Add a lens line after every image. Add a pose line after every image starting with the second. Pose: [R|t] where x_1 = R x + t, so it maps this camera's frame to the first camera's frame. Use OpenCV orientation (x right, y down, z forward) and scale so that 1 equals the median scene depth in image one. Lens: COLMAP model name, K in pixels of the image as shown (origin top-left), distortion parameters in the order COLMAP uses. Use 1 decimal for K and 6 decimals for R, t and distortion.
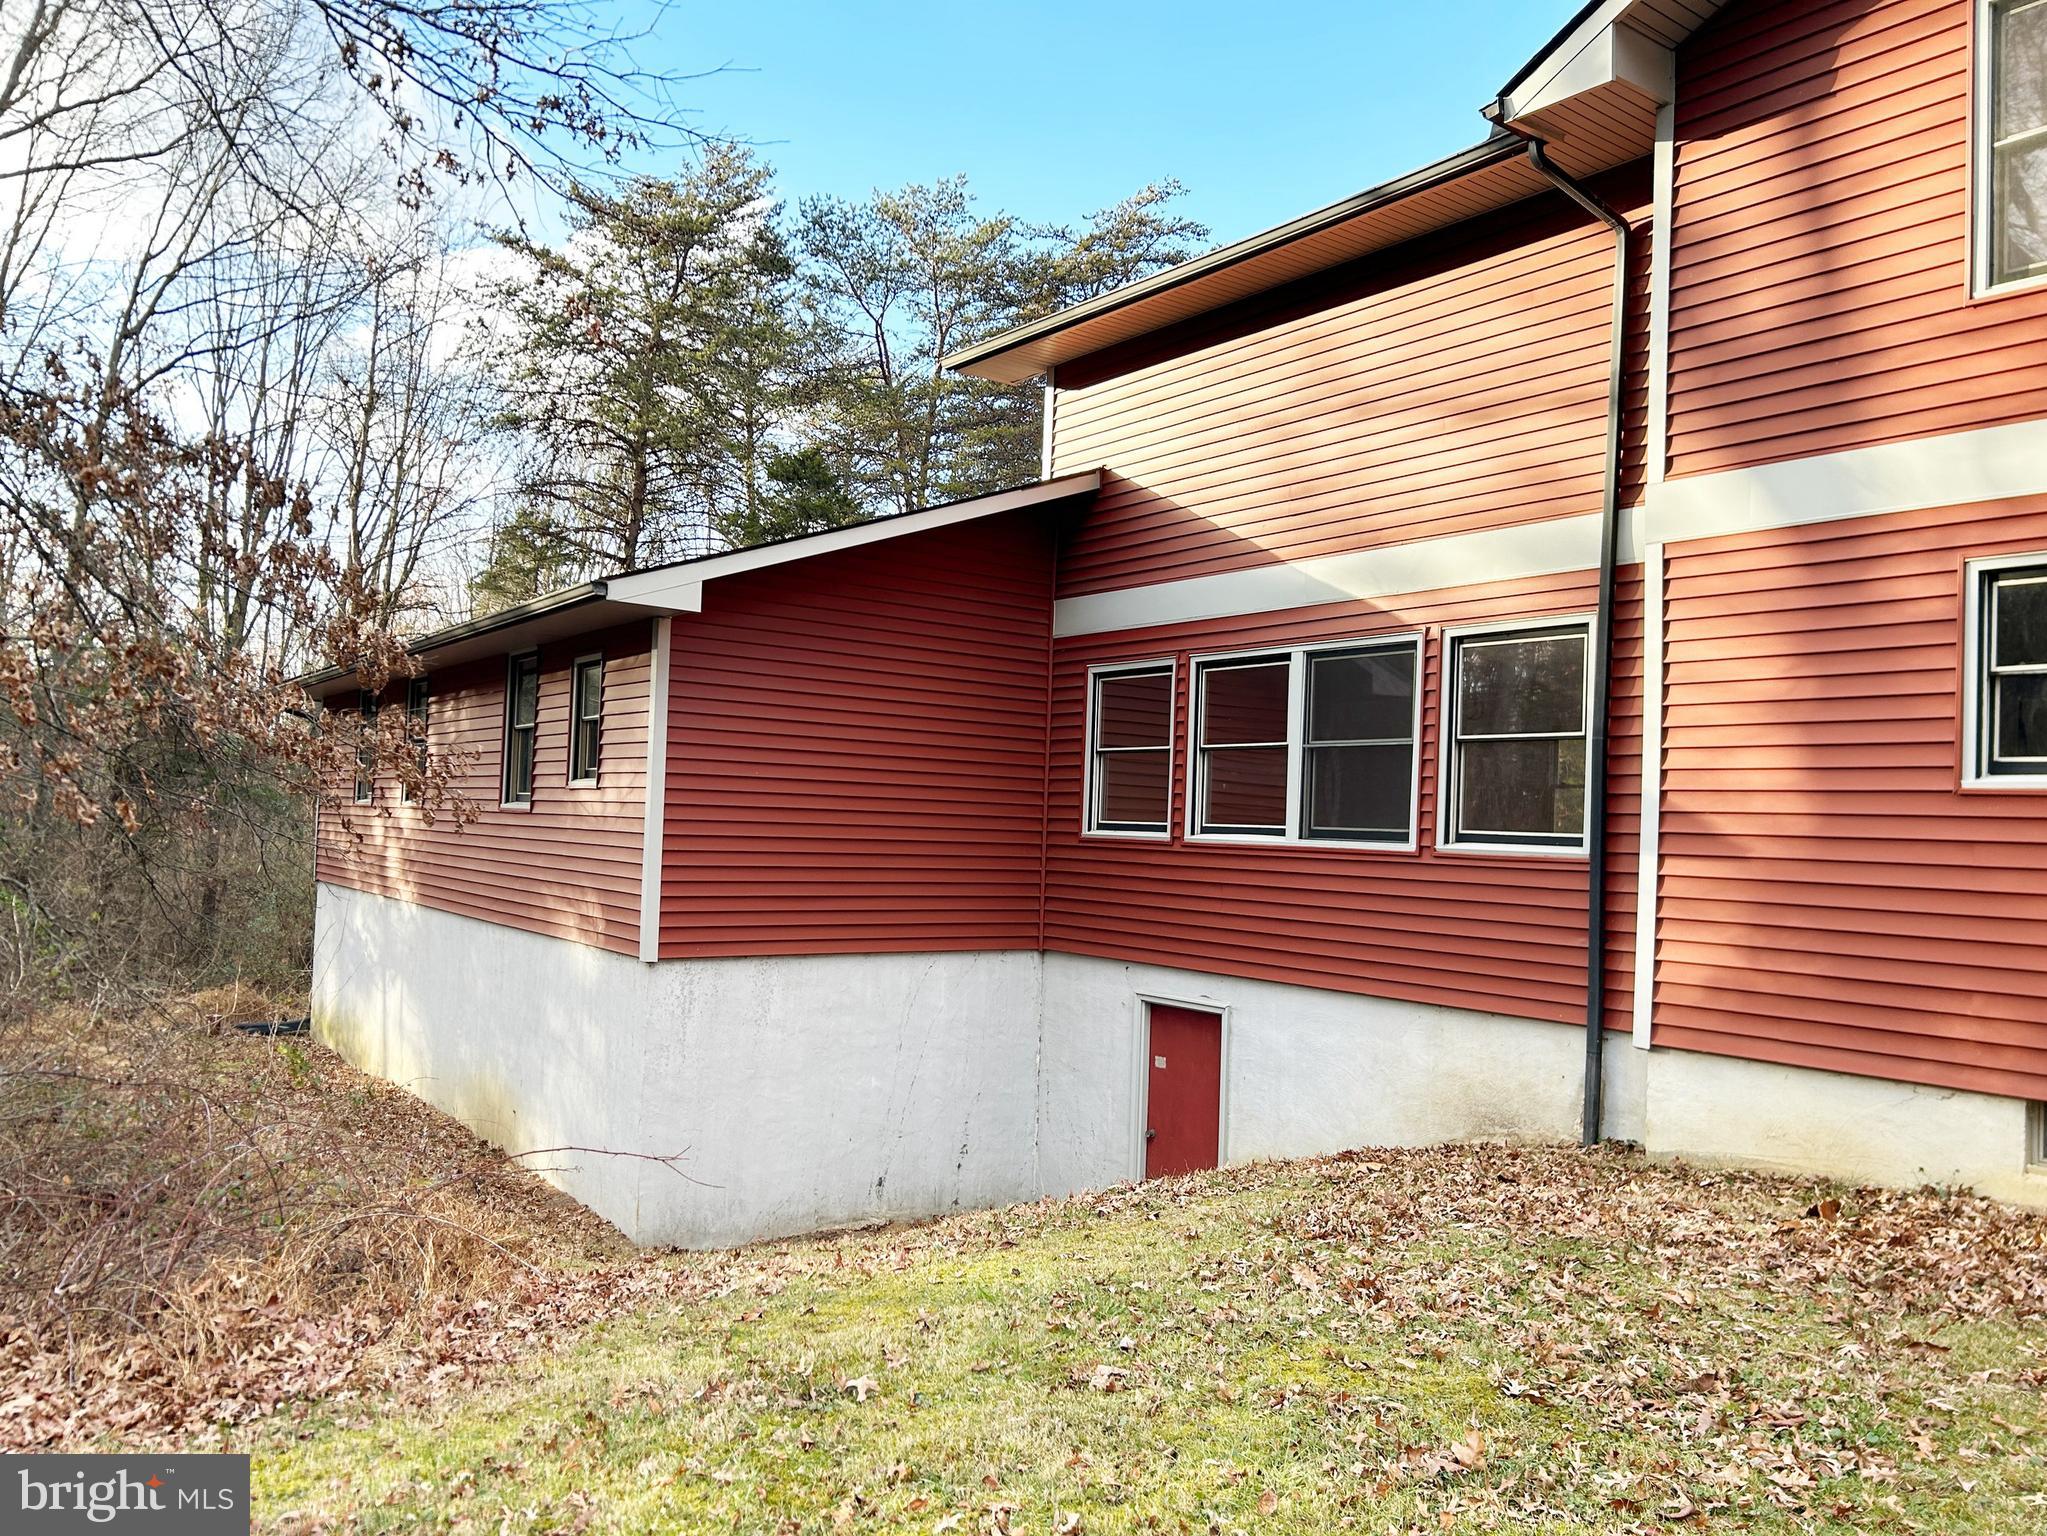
lens RADIAL K [[1554.8, 0, 1026.3], [0, 1554.8, 780.6], [0, 0, 1]] dist [0.059868, -0.060115]
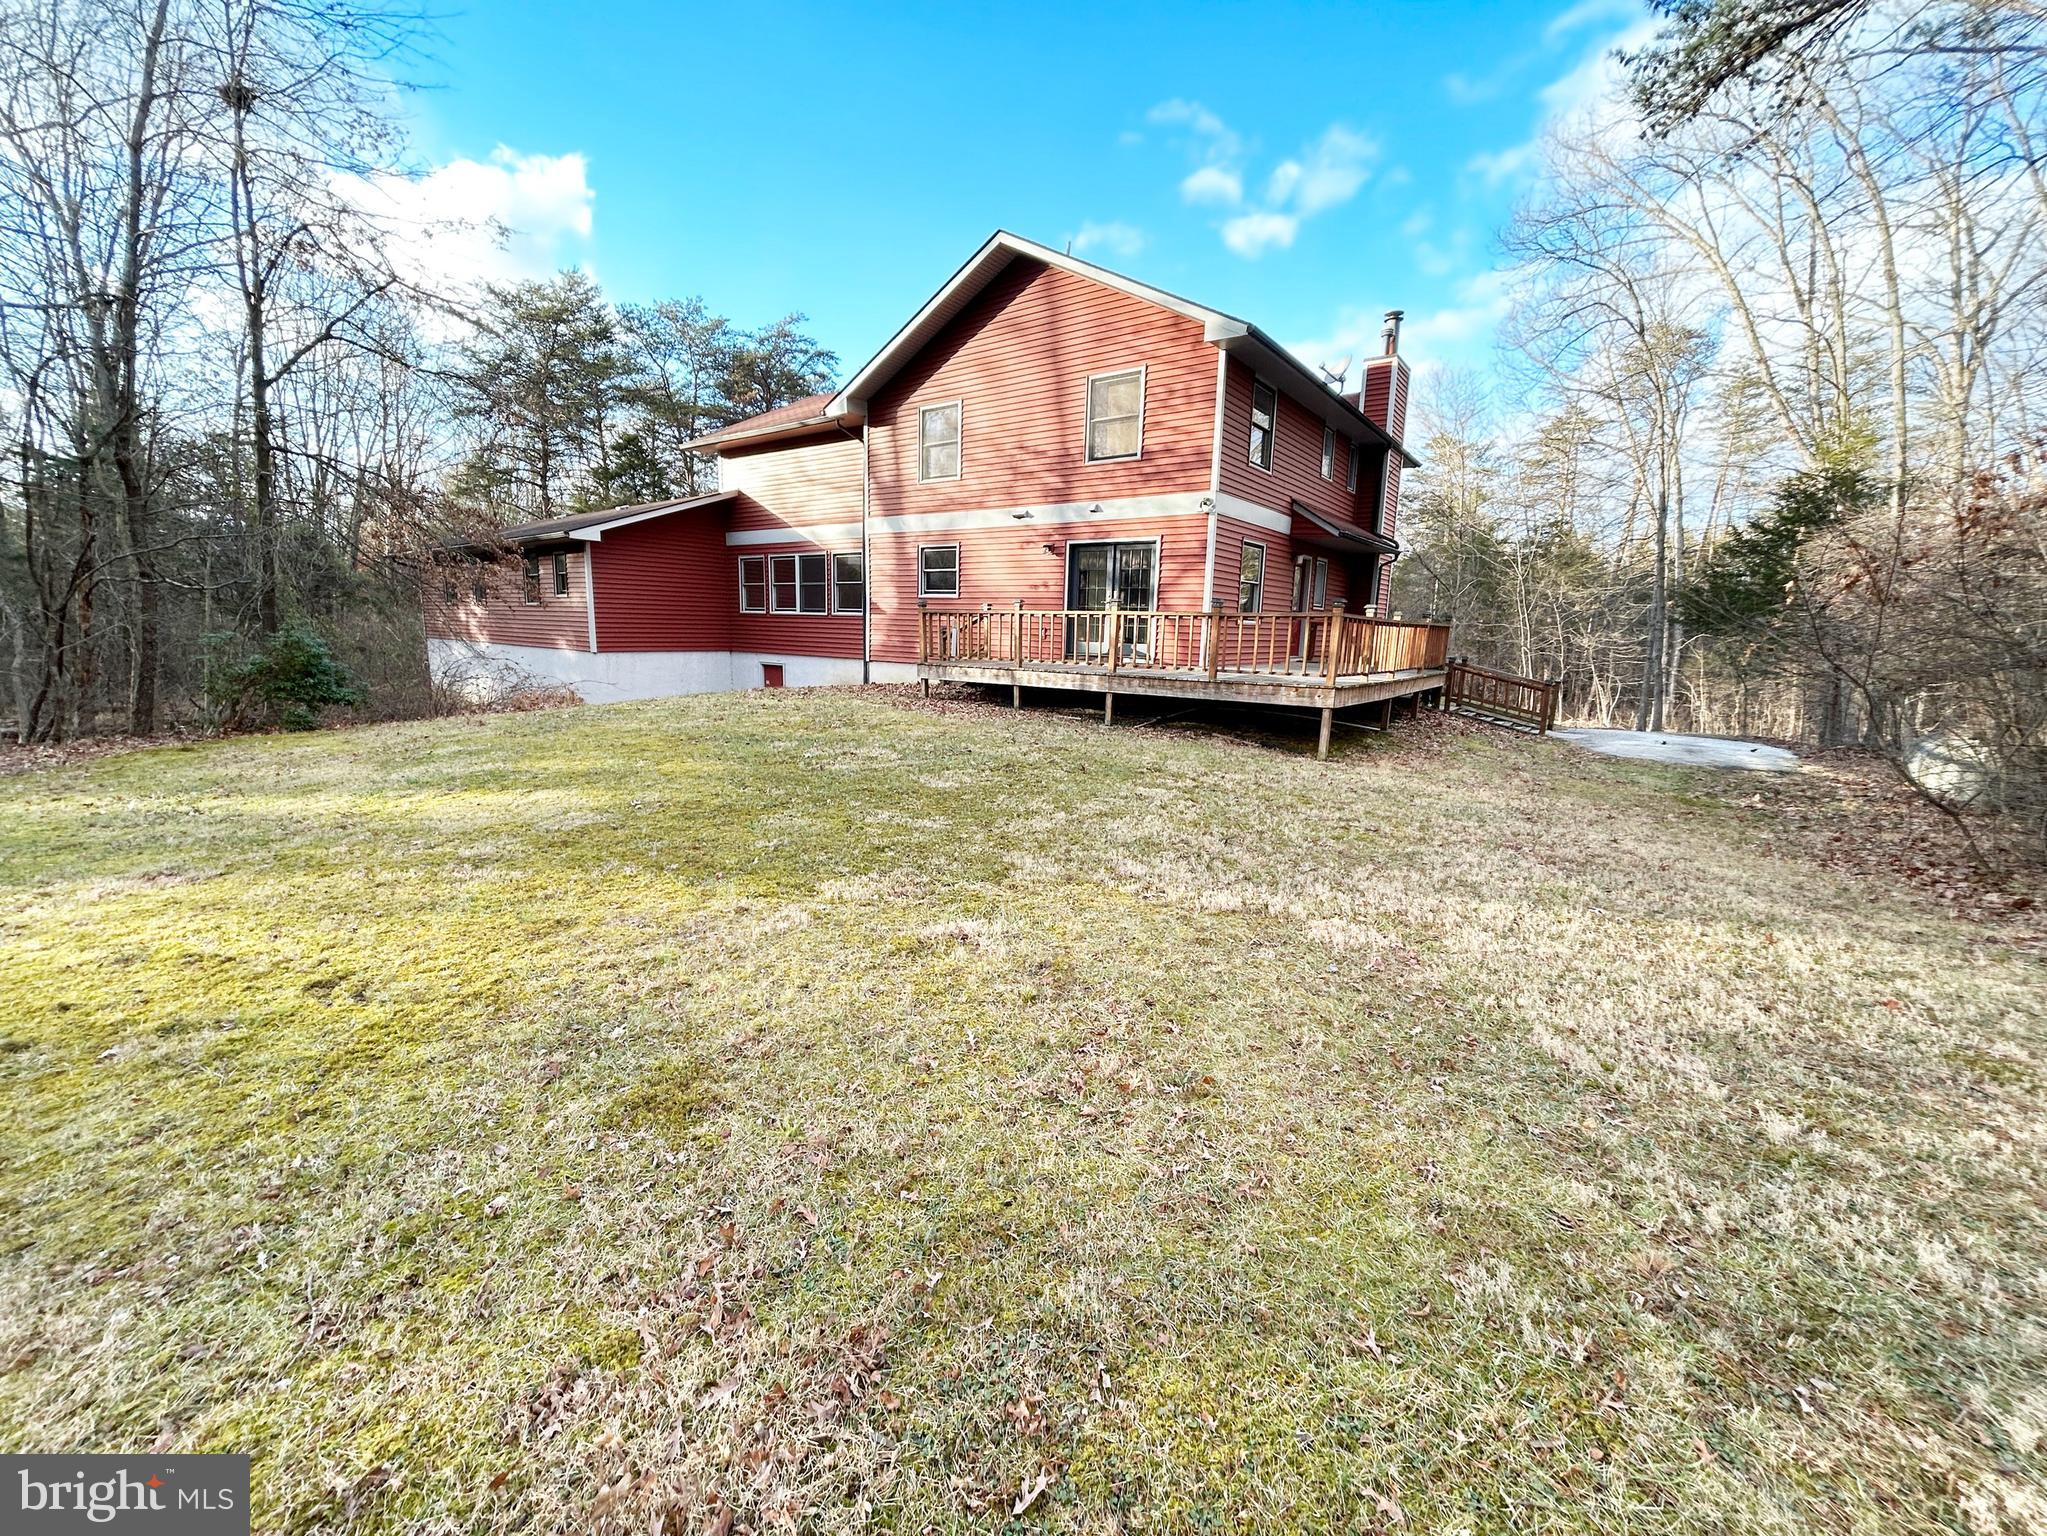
lens RADIAL K [[827.3, 0, 1026.5], [0, 827.3, 777.1], [0, 0, 1]] dist [0.002927, -0.000357]
pose [[0.962084, -0.059602, 0.266162, 0.134716], [0.000341, 0.976095, 0.217344, -0.004322], [-0.272753, -0.209013, 0.939106, -0.831848]]
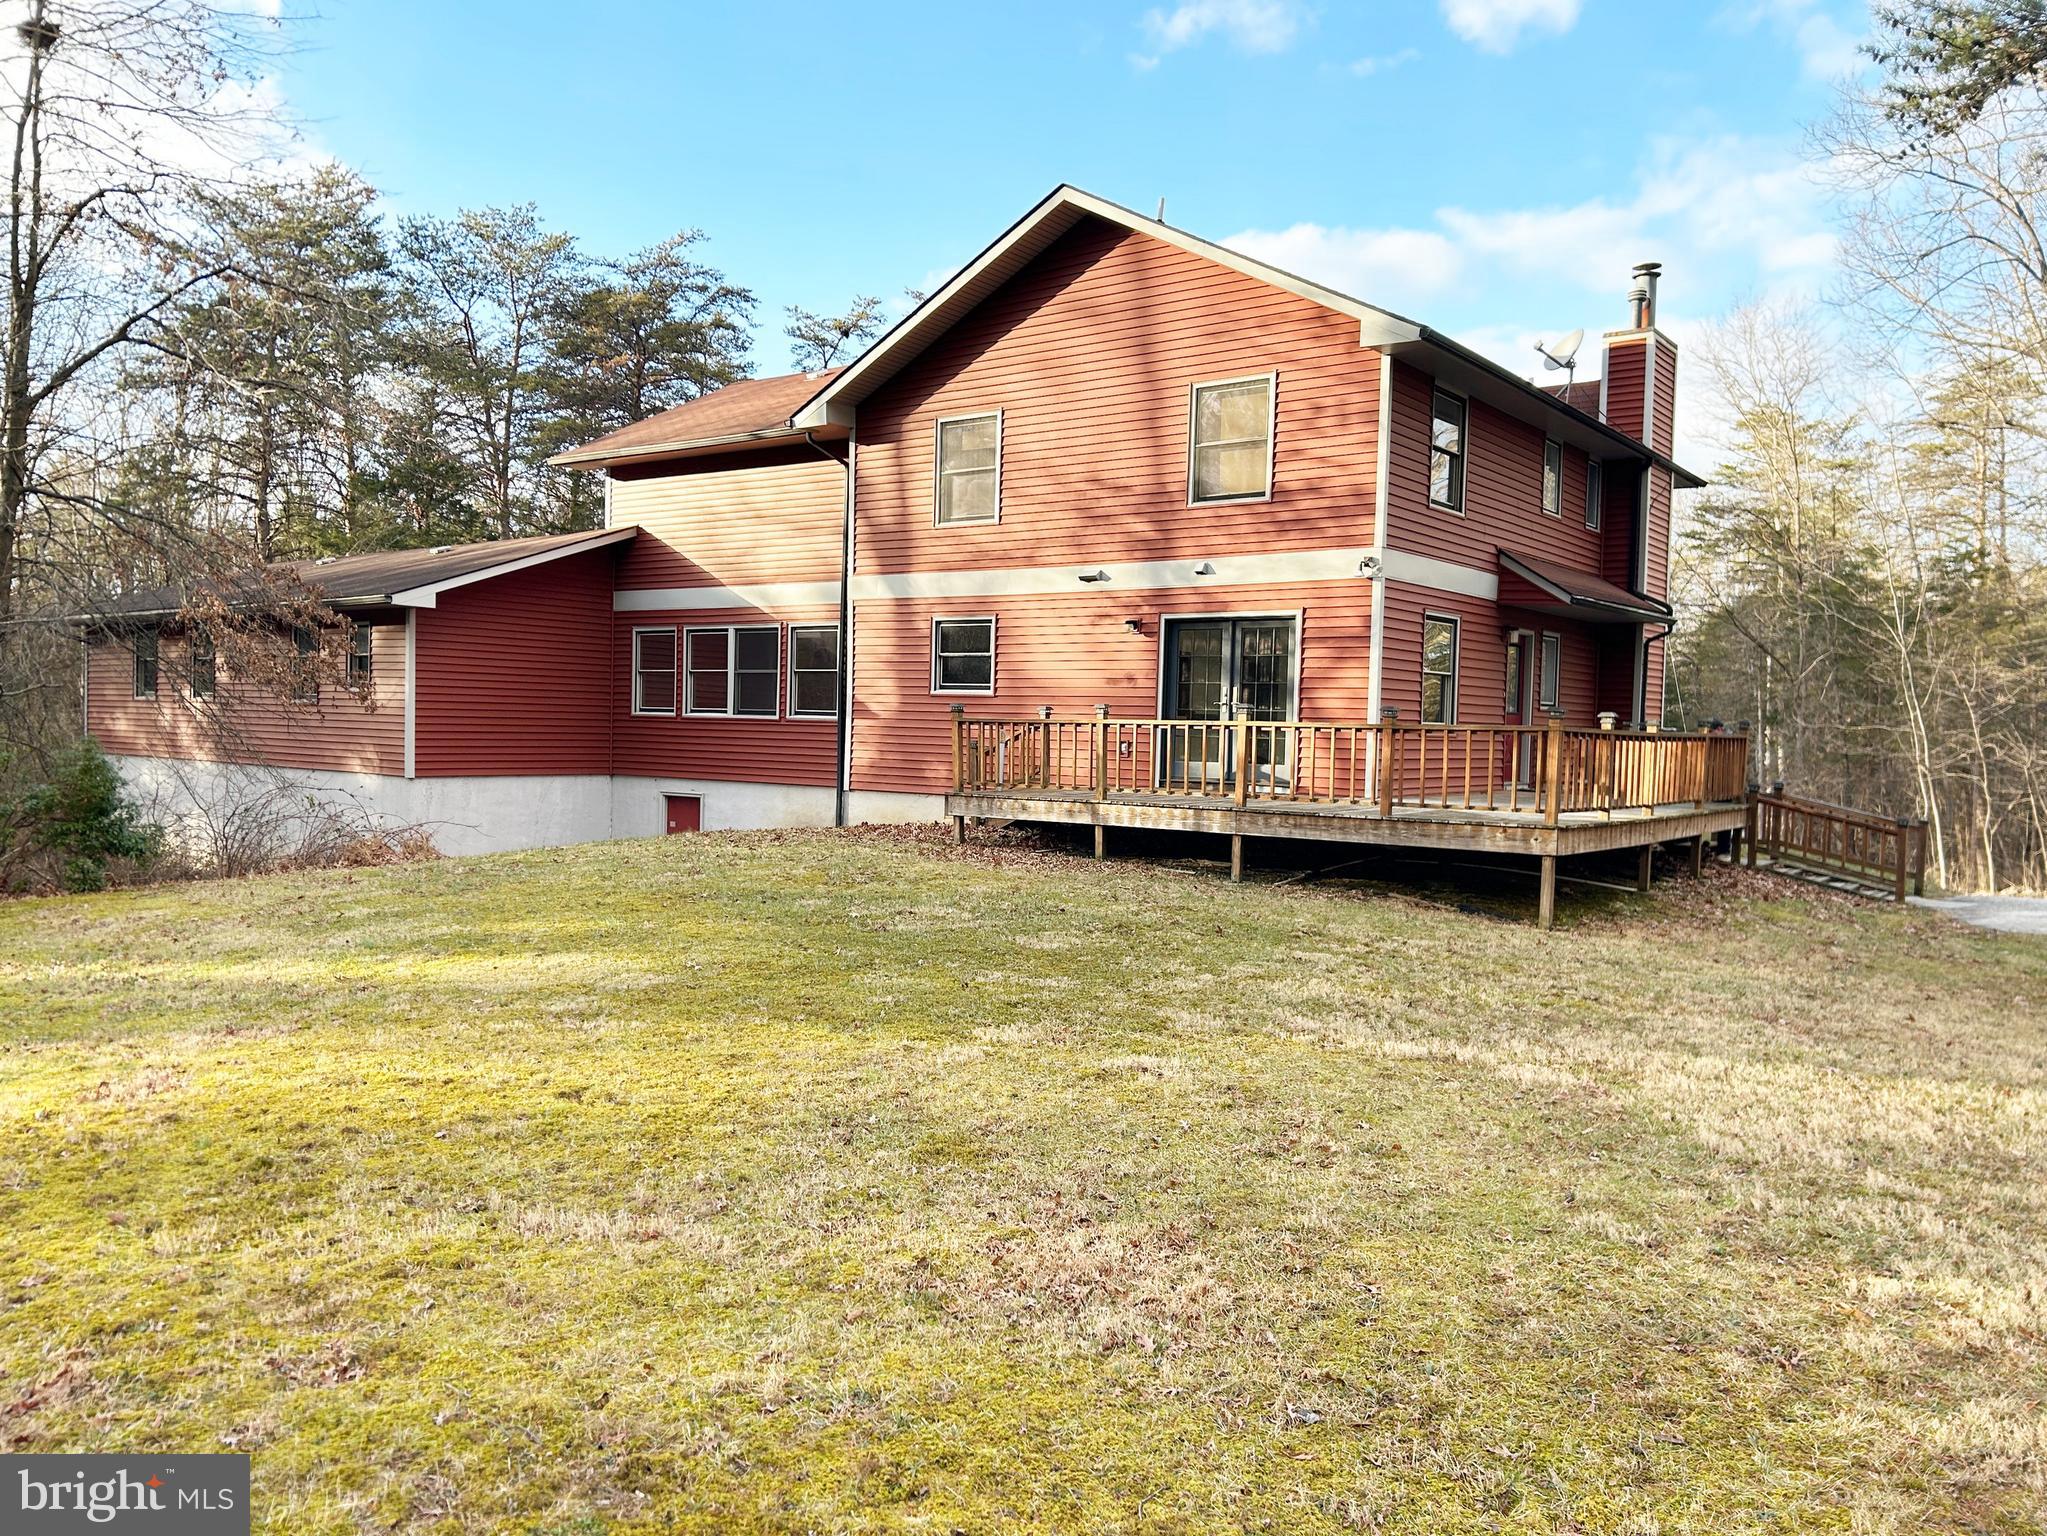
lens RADIAL K [[1554.8, 0, 1026.3], [0, 1554.8, 780.6], [0, 0, 1]] dist [0.059868, -0.060115]
pose [[0.963803, -0.021977, 0.265710, -0.009691], [0.002012, 0.997168, 0.075179, -0.030492], [-0.266609, -0.071923, 0.961117, -1.096793]]
